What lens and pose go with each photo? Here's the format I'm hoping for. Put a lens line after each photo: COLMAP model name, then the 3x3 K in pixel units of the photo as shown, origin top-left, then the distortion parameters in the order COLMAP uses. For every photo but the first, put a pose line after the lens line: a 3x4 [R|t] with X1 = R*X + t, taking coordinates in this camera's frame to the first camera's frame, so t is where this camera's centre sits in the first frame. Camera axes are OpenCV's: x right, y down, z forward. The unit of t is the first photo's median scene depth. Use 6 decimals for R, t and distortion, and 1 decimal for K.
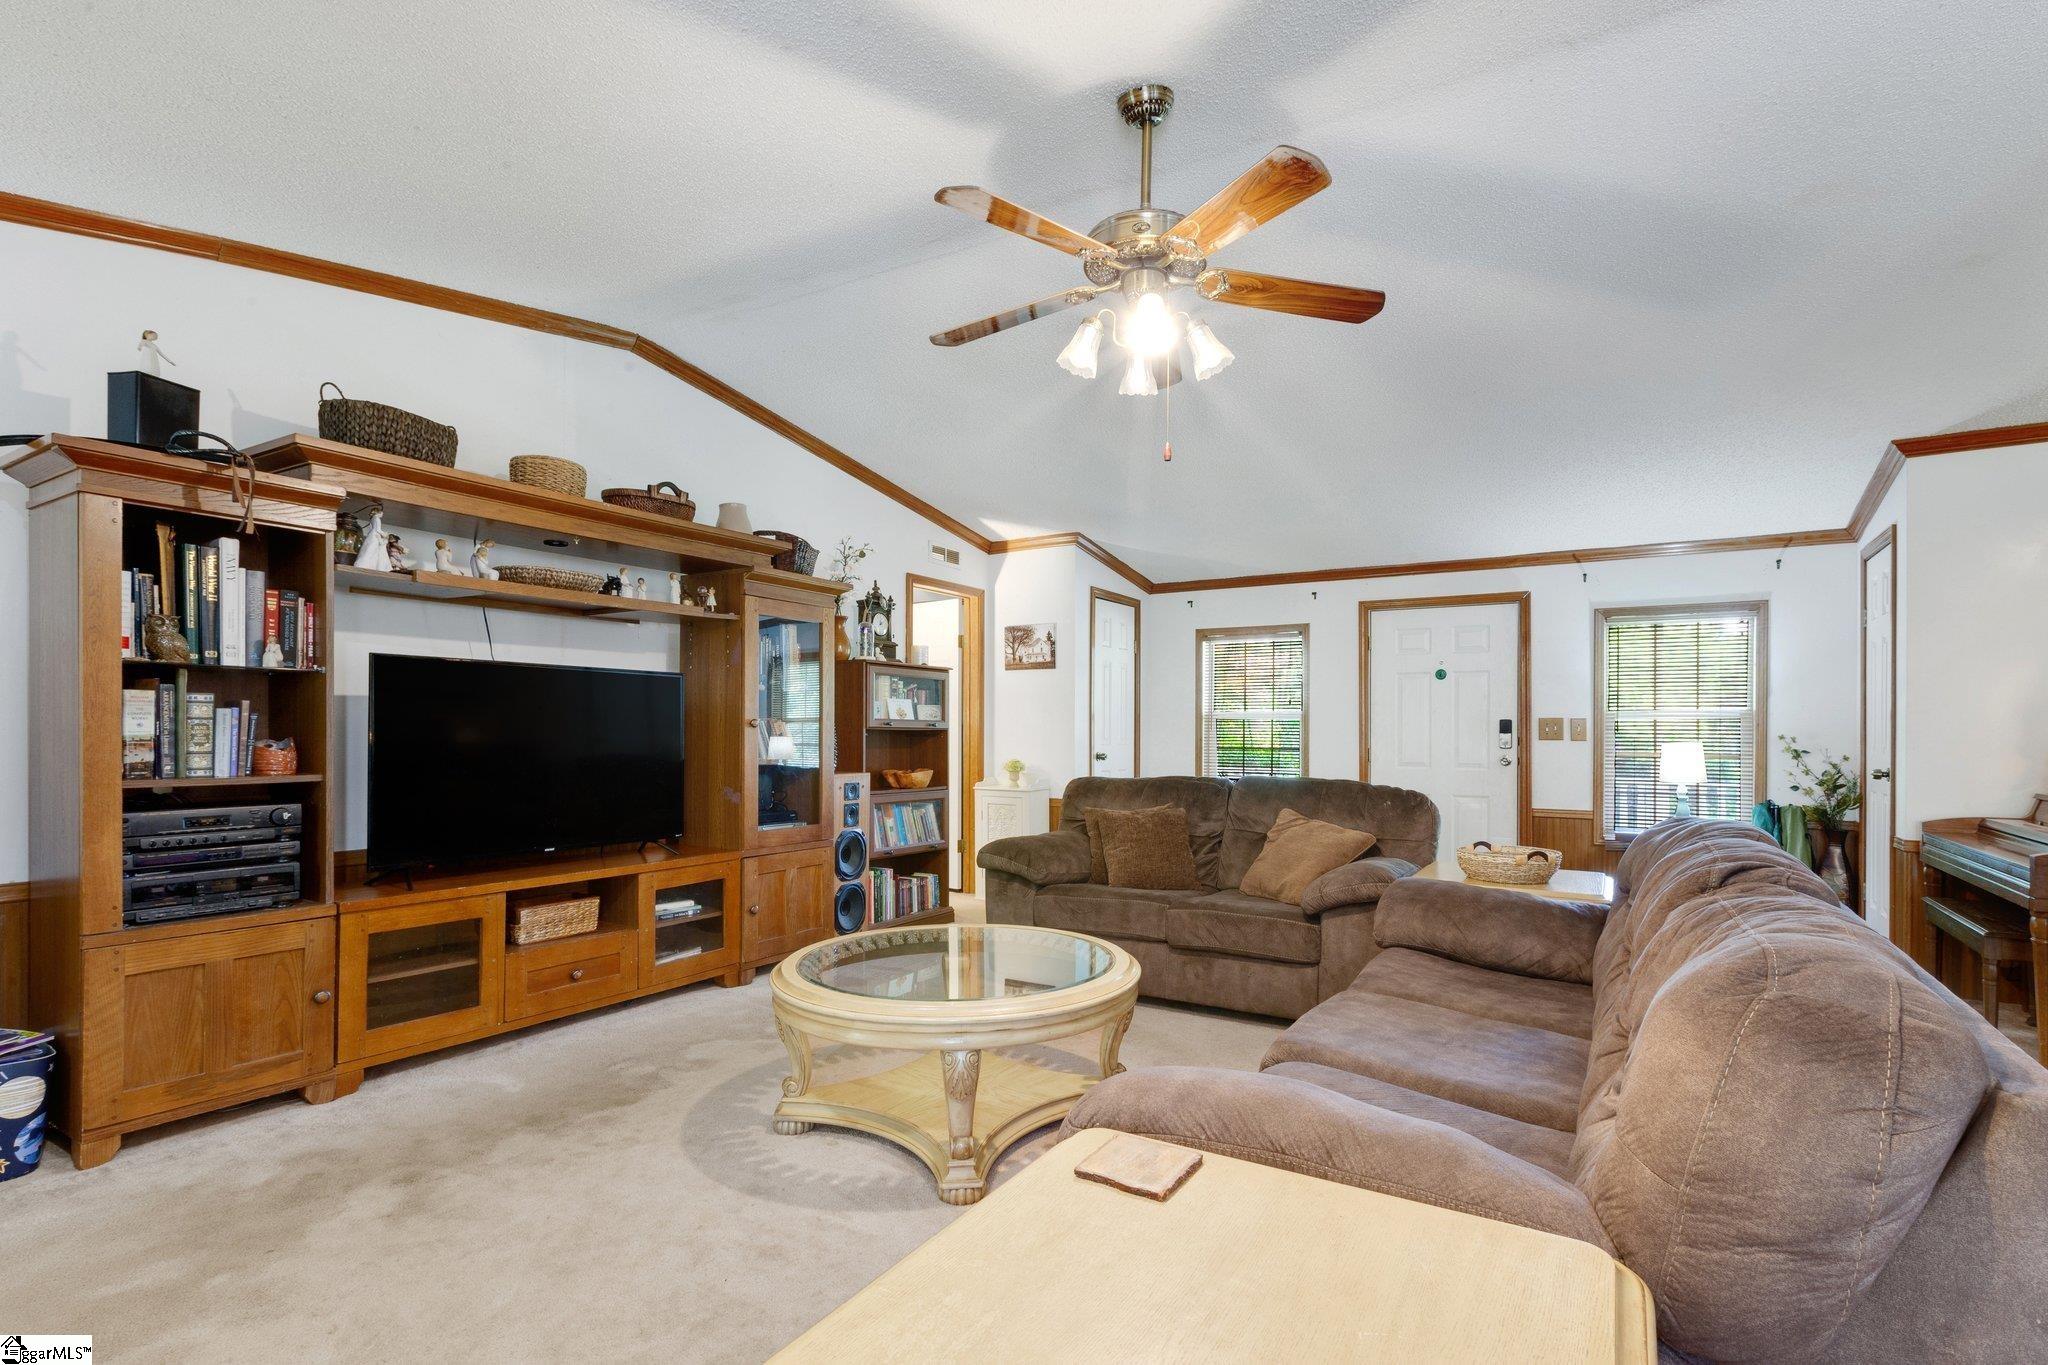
lens RADIAL K [[958.6, 0, 1015.6], [0, 958.6, 728.8], [0, 0, 1]] dist [-0.004720, -0.000433]
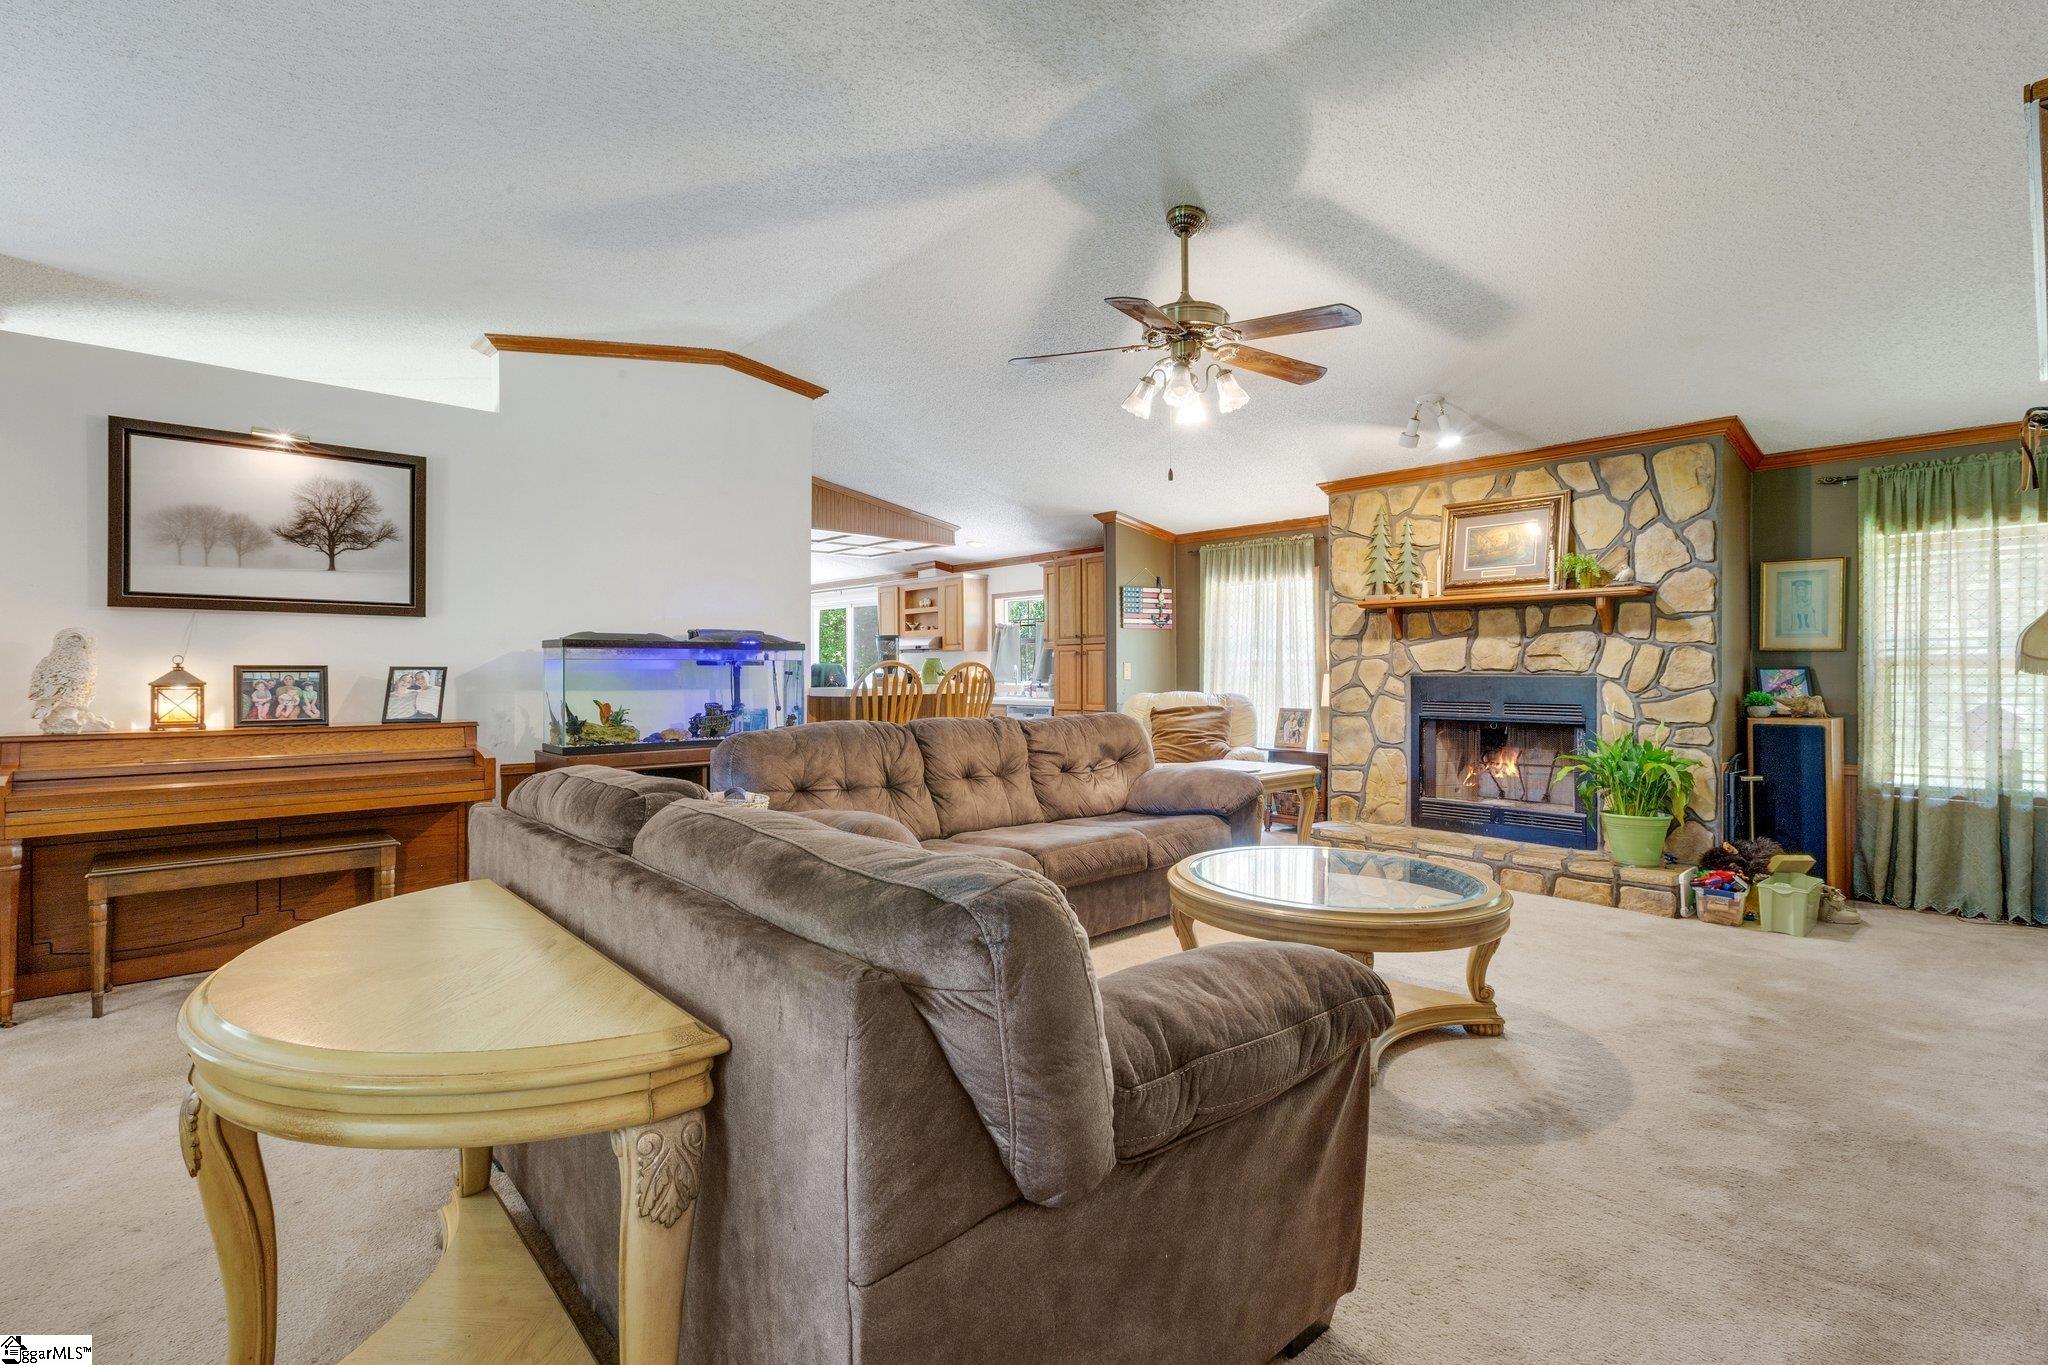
lens RADIAL K [[958.6, 0, 1029.4], [0, 958.6, 672.6], [0, 0, 1]] dist [-0.004720, -0.000433]
pose [[-0.967546, -0.009312, 0.252524, 0.001034], [-0.008579, 0.999955, 0.004005, 0.002004], [-0.252550, 0.001709, -0.967582, 2.162110]]
